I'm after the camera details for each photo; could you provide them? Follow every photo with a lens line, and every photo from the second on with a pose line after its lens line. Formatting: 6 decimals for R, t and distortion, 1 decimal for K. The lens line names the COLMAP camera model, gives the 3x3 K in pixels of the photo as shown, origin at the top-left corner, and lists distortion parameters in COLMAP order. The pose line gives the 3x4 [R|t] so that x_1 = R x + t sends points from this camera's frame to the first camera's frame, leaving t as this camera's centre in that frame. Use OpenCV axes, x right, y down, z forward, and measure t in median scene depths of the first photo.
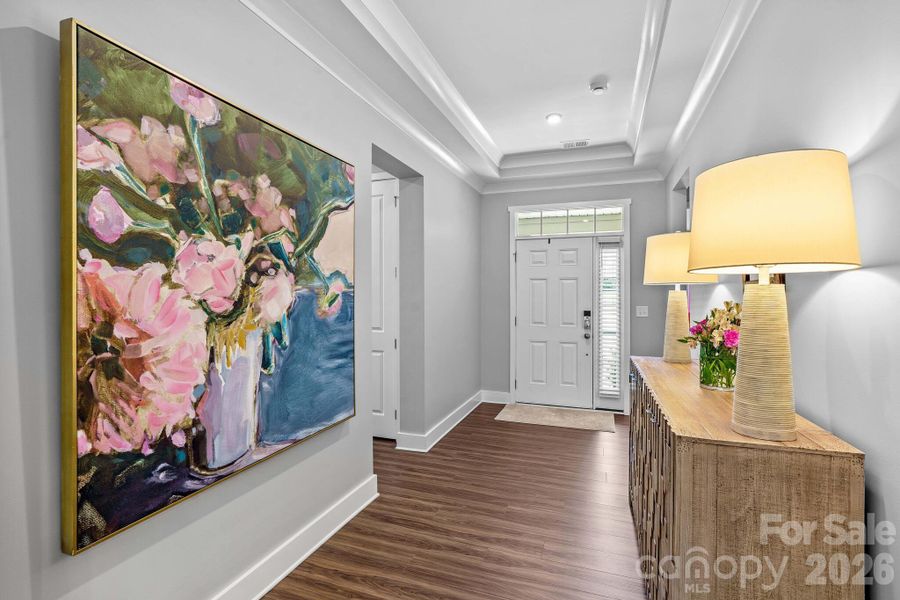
lens RADIAL K [[418.4, 0, 445.5], [0, 418.4, 299.1], [0, 0, 1]] dist [0.009837, 0.000984]
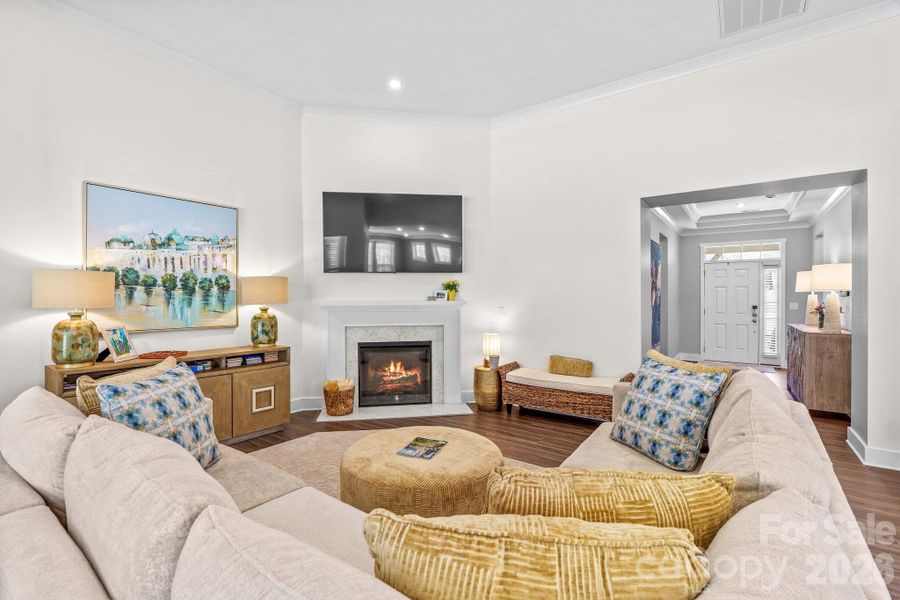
lens RADIAL K [[418.4, 0, 452.1], [0, 418.4, 299.1], [0, 0, 1]] dist [0.009837, 0.000984]
pose [[0.970088, -0.000871, -0.242751, -0.994183], [0.000411, 0.999998, -0.001945, 0.011057], [0.242752, 0.001787, 0.970087, -2.133640]]
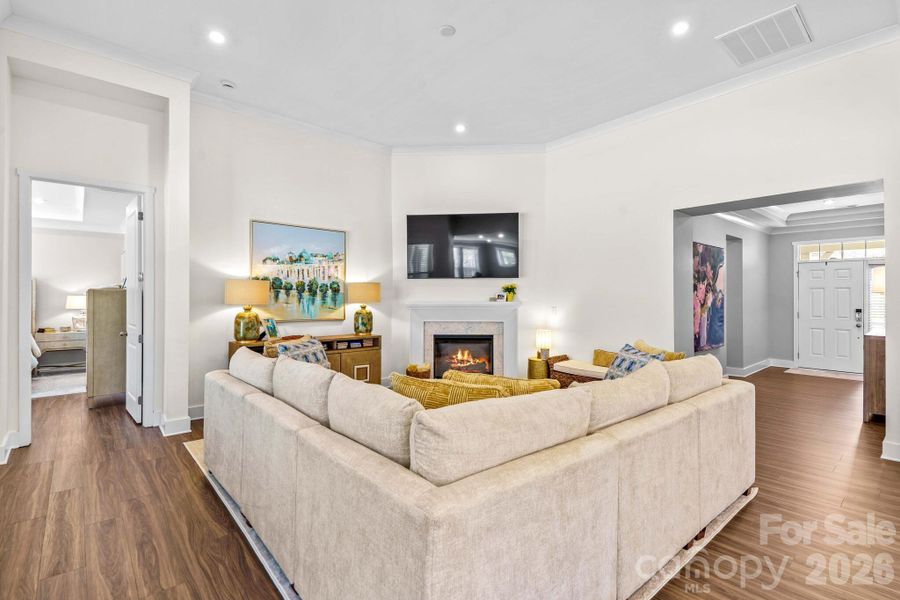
lens RADIAL K [[418.4, 0, 451.3], [0, 418.4, 303.4], [0, 0, 1]] dist [0.009837, 0.000984]
pose [[0.882816, 0.008523, -0.469642, -0.589140], [-0.005365, 0.999953, 0.008063, 0.009237], [0.469689, -0.004598, 0.882820, -2.509129]]
